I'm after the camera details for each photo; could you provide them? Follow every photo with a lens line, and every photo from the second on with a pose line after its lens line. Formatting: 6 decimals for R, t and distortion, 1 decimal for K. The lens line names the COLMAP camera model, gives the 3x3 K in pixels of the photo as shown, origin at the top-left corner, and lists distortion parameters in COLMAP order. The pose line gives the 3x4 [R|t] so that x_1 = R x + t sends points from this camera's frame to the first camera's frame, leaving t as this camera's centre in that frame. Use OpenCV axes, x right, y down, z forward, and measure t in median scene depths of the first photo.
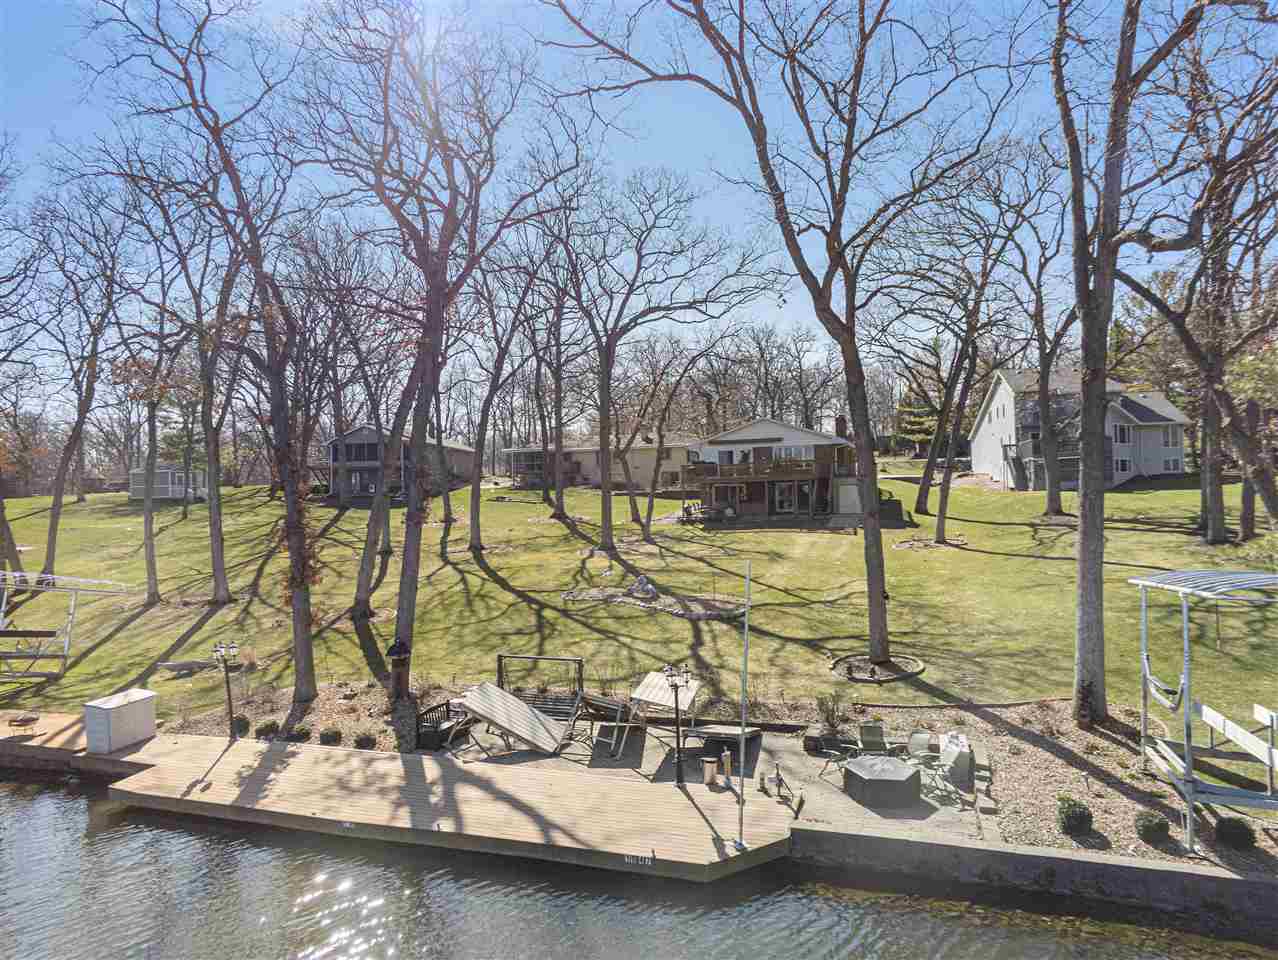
lens RADIAL K [[852.2, 0, 639.0], [0, 852.2, 480.0], [0, 0, 1]] dist [-0.033432, 0.003602]
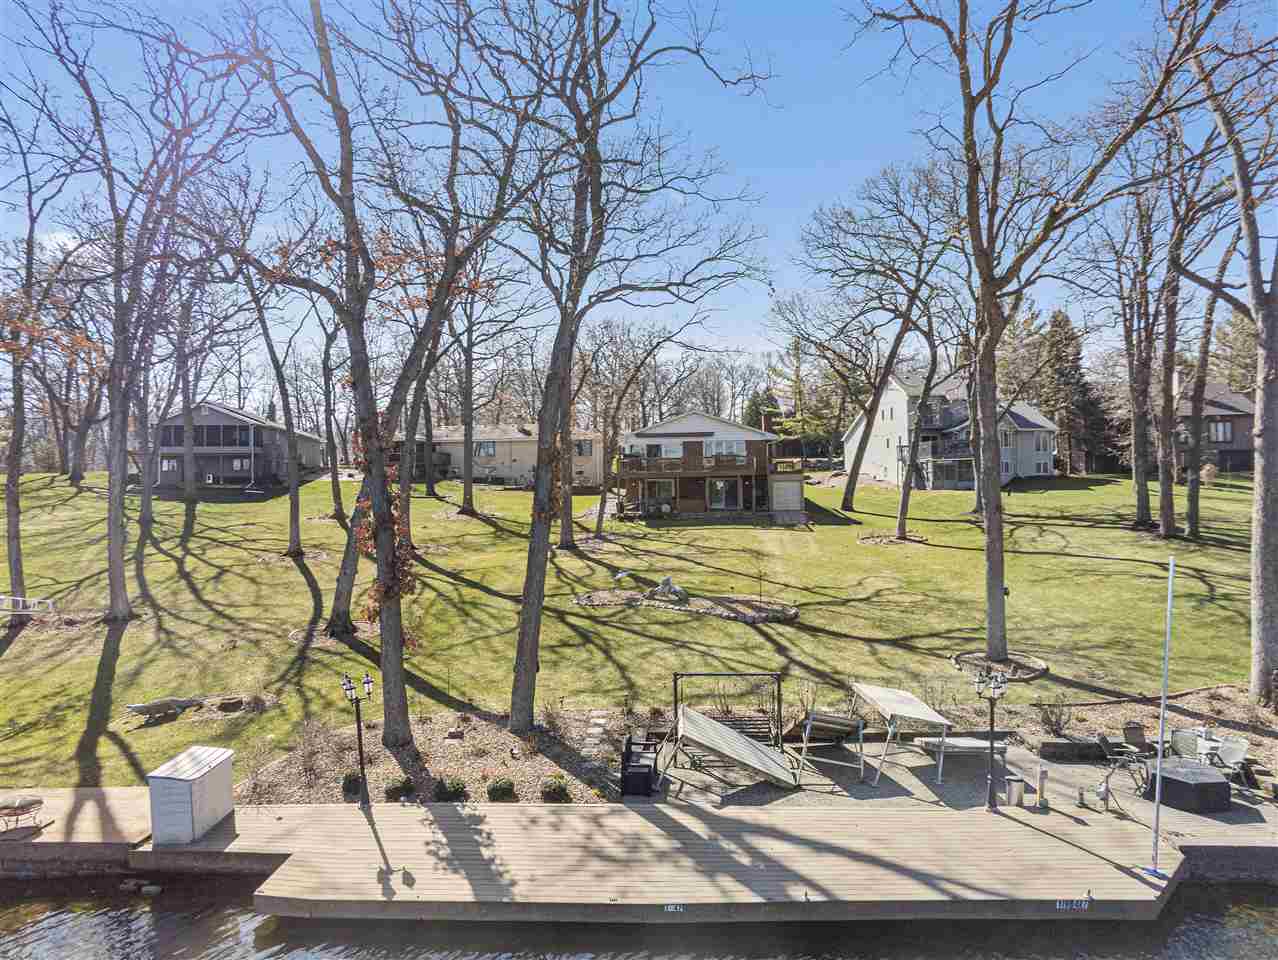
lens RADIAL K [[852.2, 0, 639.0], [0, 852.2, 480.0], [0, 0, 1]] dist [-0.033432, 0.003602]
pose [[0.957572, 0.015168, 0.287795, -0.323905], [-0.015804, 0.999875, -0.000111, 0.010826], [-0.287761, -0.004443, 0.957692, 0.148577]]
